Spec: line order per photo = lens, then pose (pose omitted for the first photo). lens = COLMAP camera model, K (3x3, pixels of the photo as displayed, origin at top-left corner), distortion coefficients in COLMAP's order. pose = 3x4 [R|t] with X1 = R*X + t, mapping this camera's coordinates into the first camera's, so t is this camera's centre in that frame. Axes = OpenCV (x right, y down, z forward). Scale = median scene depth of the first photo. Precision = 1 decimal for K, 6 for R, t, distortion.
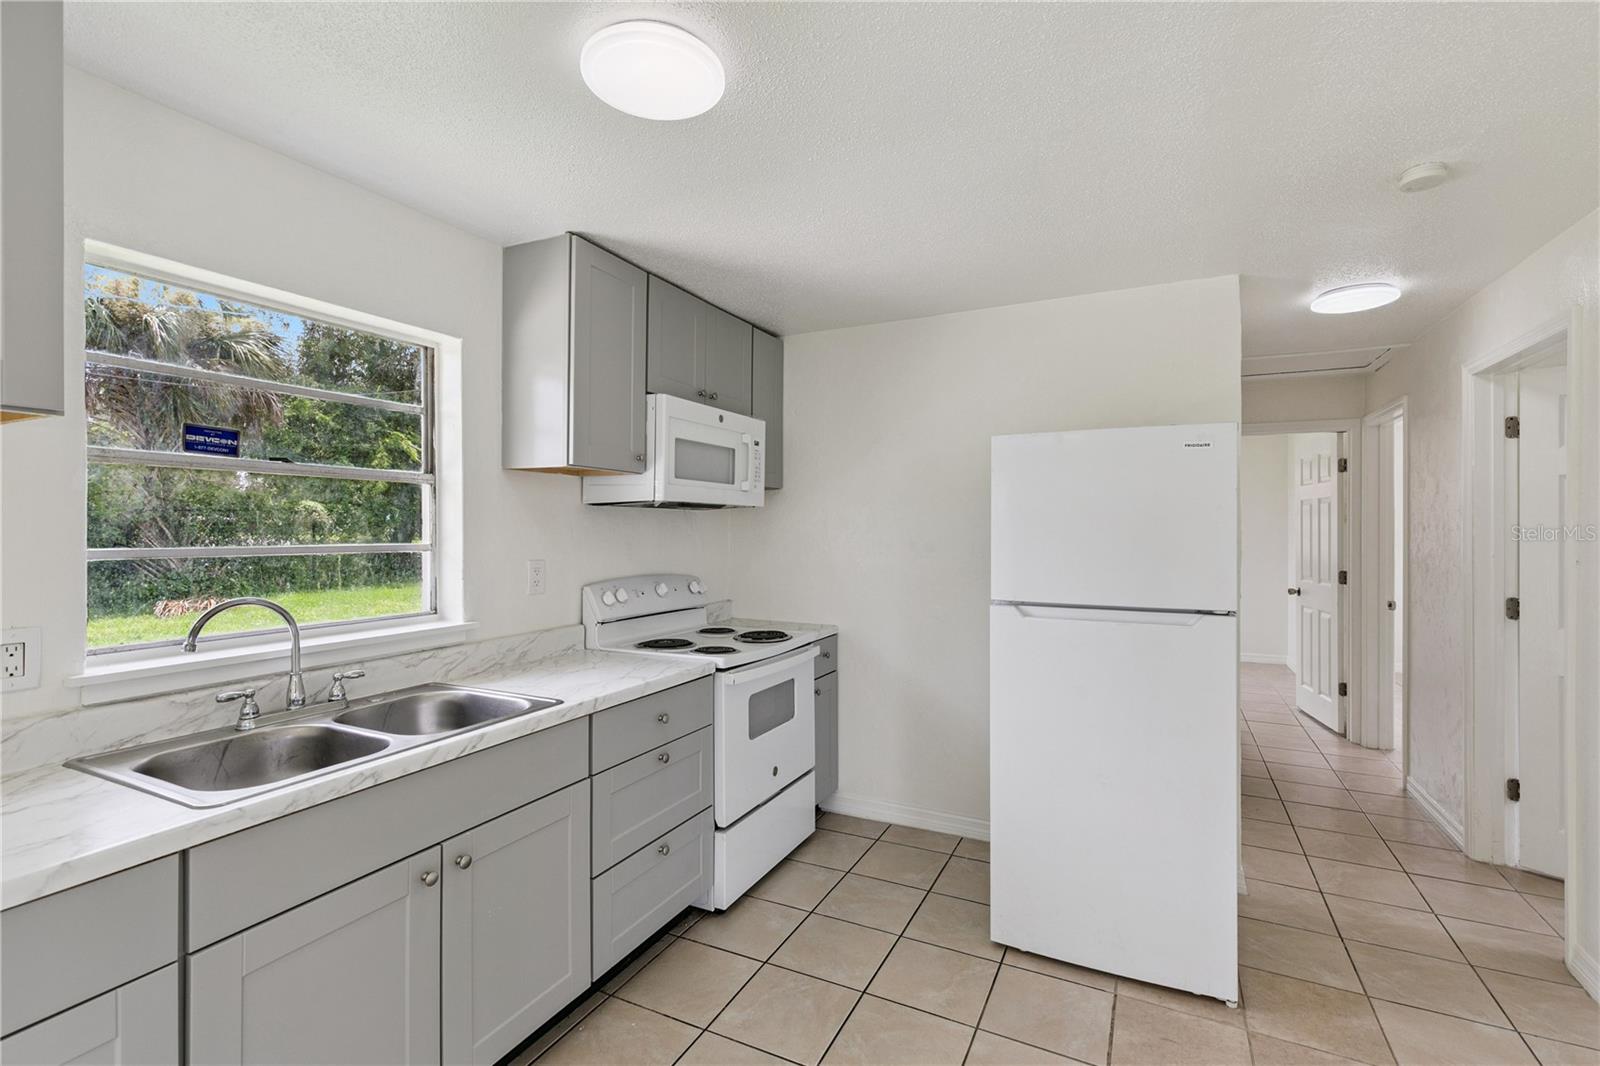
lens RADIAL K [[719.0, 0, 807.4], [0, 719.0, 529.2], [0, 0, 1]] dist [0.014183, -0.000399]
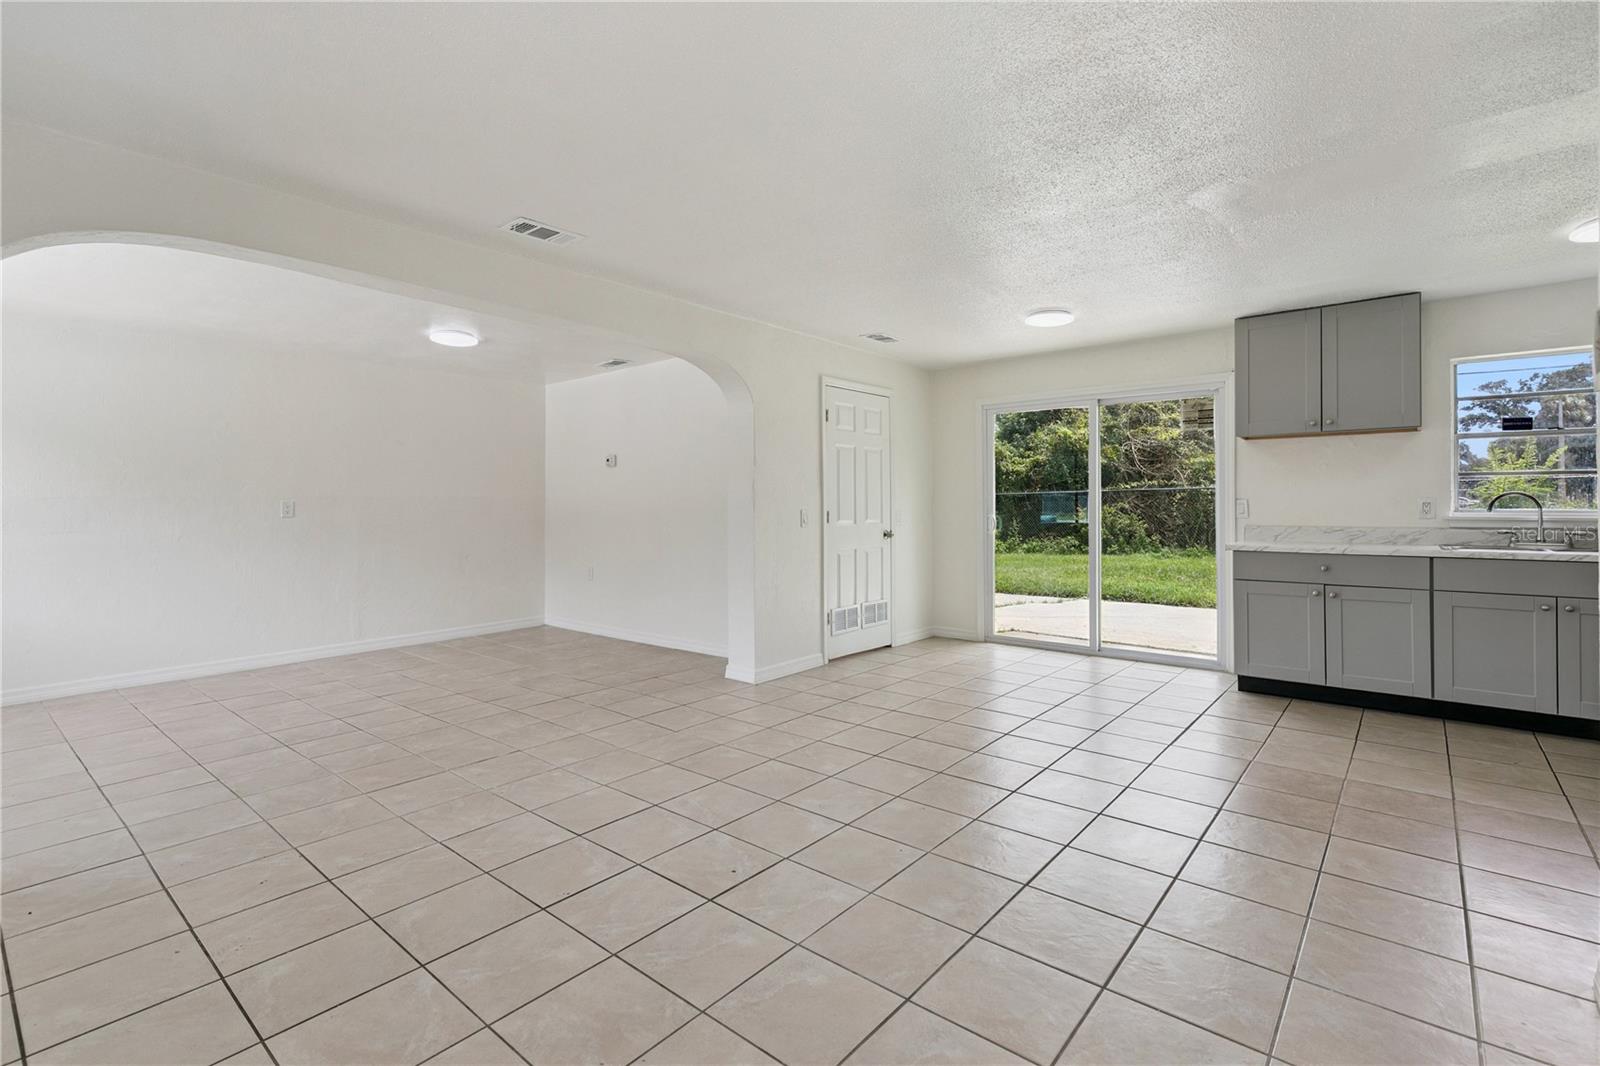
lens RADIAL K [[729.5, 0, 798.0], [0, 729.5, 502.0], [0, 0, 1]] dist [0.001115, 0.000375]
pose [[-0.238559, -0.003795, -0.971121, 1.314105], [-0.002183, 0.999992, -0.003371, 0.091287], [0.971126, 0.001316, -0.238565, -0.427655]]
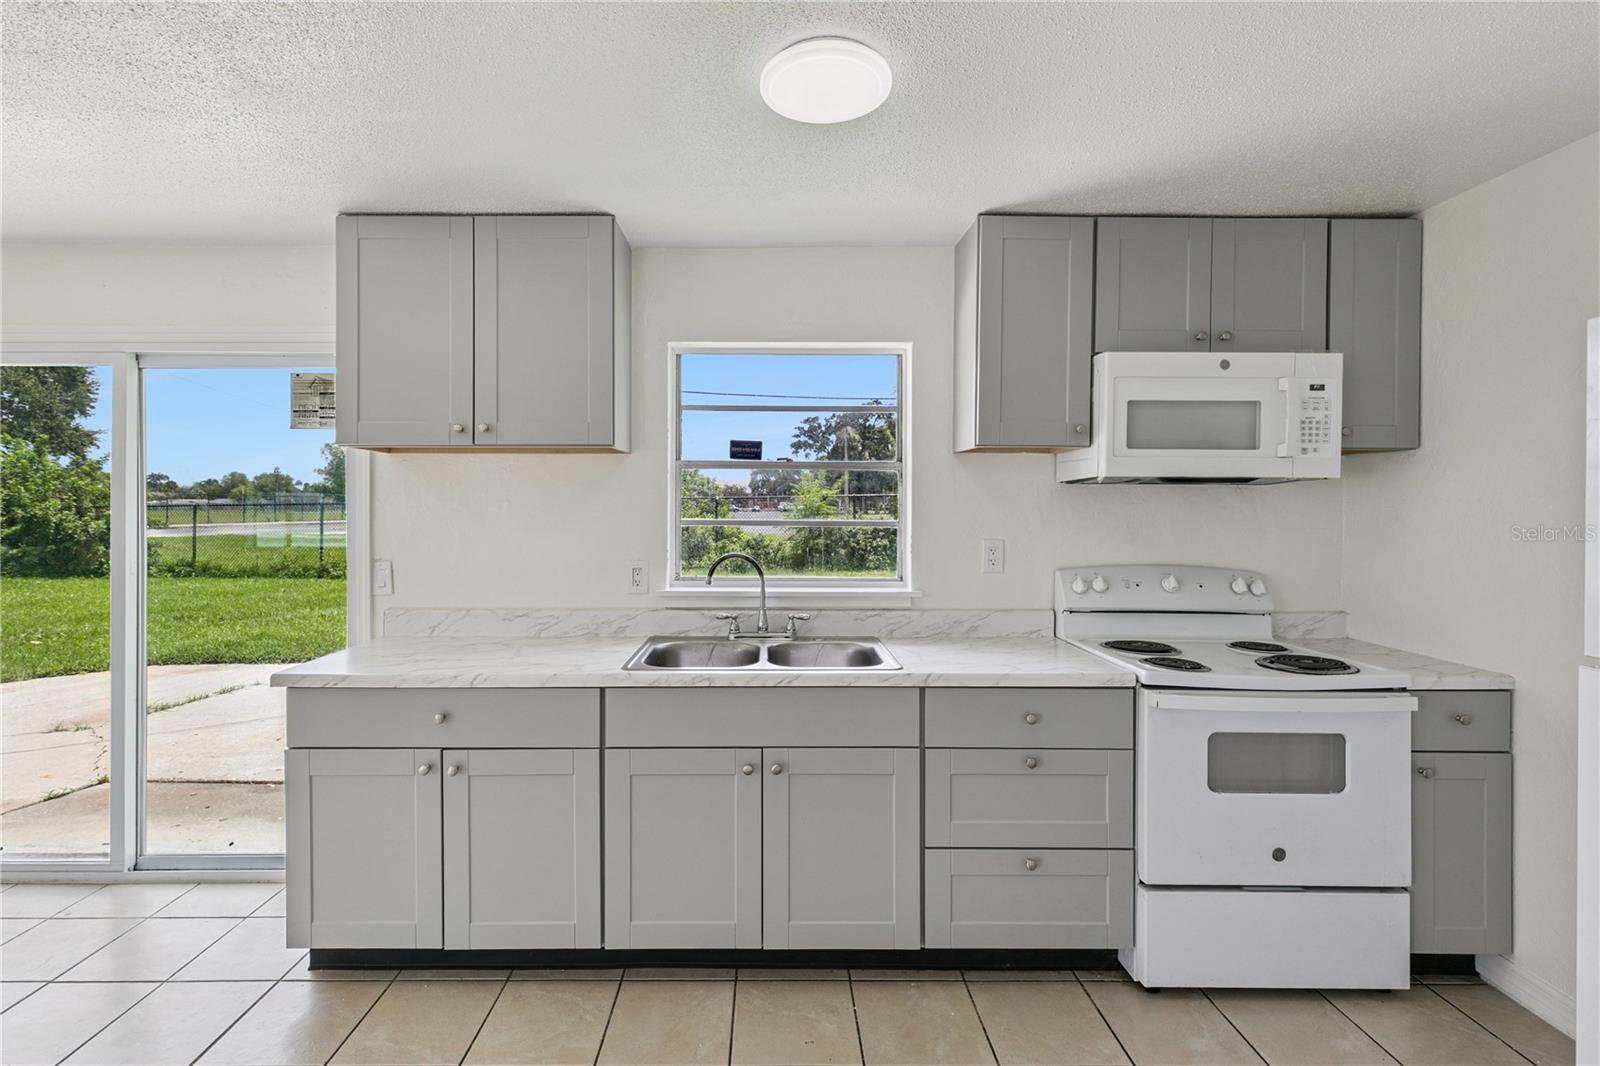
lens RADIAL K [[737.2, 0, 766.8], [0, 737.2, 507.9], [0, 0, 1]] dist [0.002562, 0.000197]
pose [[0.441134, 0.001140, -0.897441, 0.408406], [-0.005485, 0.999984, -0.001425, 0.001364], [0.897425, 0.005551, 0.441133, 0.247225]]
